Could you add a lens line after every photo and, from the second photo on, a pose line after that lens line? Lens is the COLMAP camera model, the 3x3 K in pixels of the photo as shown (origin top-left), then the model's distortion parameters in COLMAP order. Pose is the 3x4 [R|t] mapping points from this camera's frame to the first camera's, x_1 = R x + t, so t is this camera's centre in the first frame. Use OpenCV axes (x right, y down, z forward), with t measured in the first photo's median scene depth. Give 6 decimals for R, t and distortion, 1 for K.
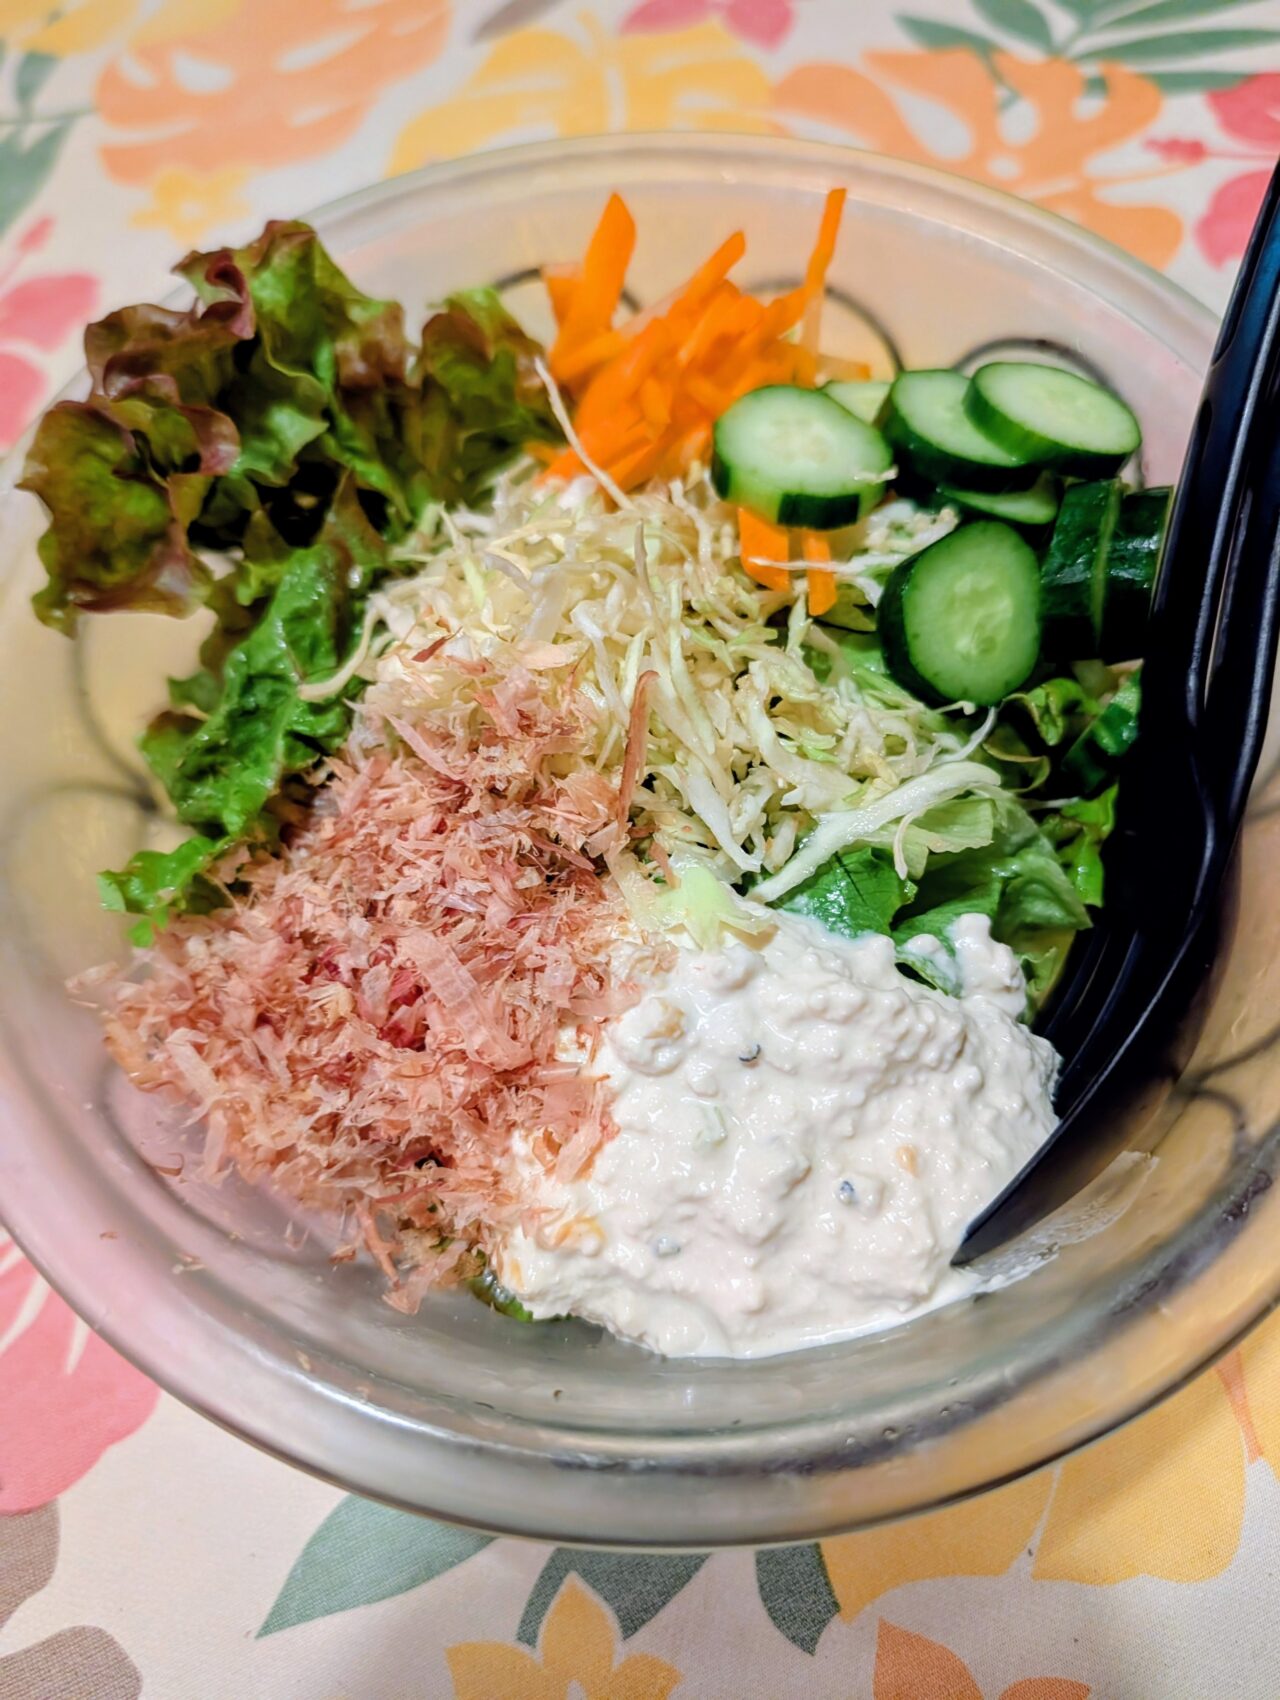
lens RADIAL K [[1303.0, 0, 640.0], [0, 1303.0, 850.0], [0, 0, 1]] dist [-0.003054, -0.094523]
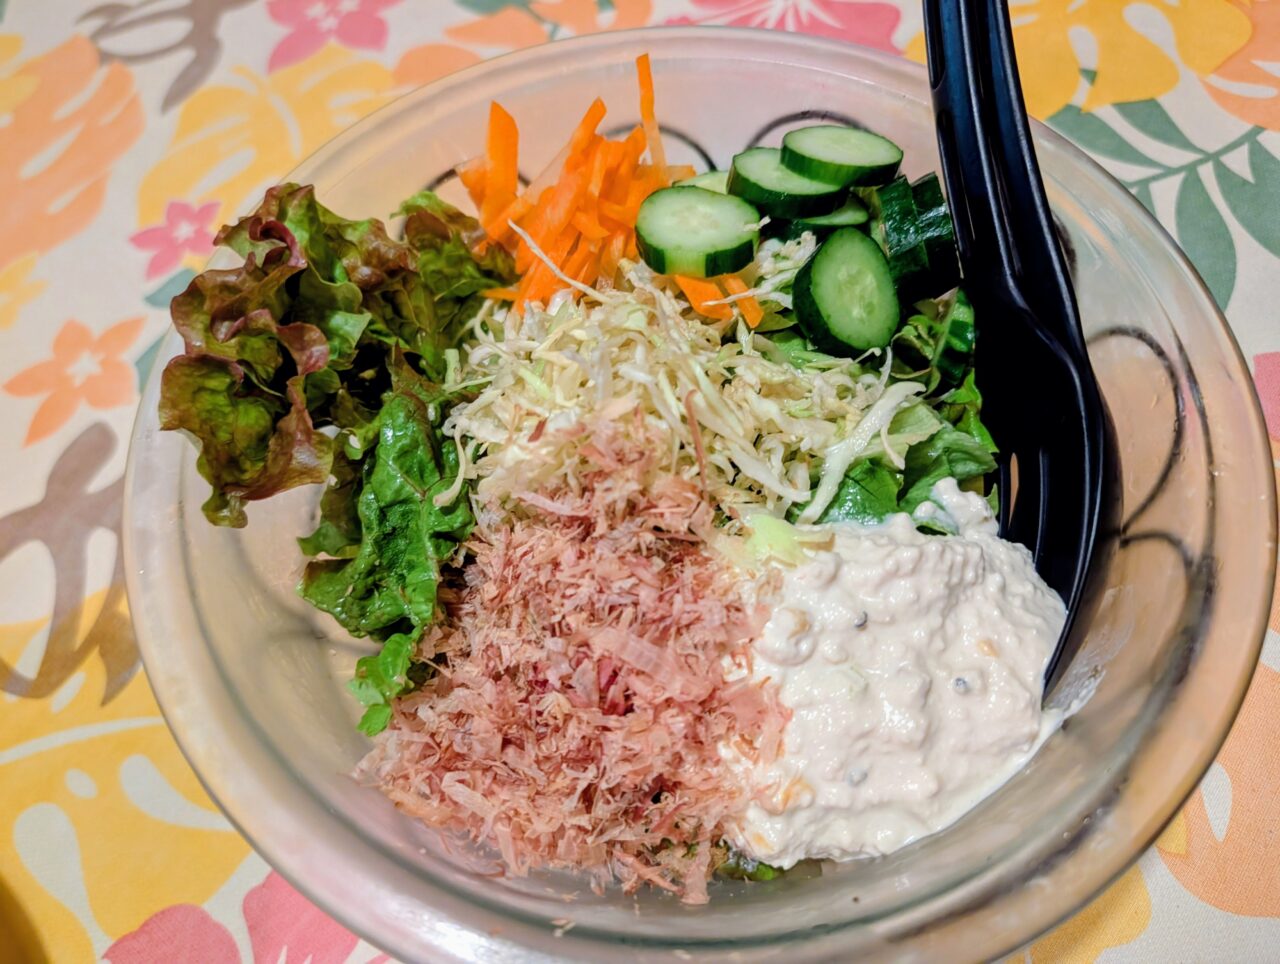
lens RADIAL K [[981.1, 0, 640.0], [0, 981.1, 482.0], [0, 0, 1]] dist [-0.003054, -0.094523]
pose [[0.921125, -0.346451, 0.177481, -0.240108], [0.362883, 0.929245, -0.069431, 0.005706], [-0.140869, 0.128360, 0.981672, -0.012853]]
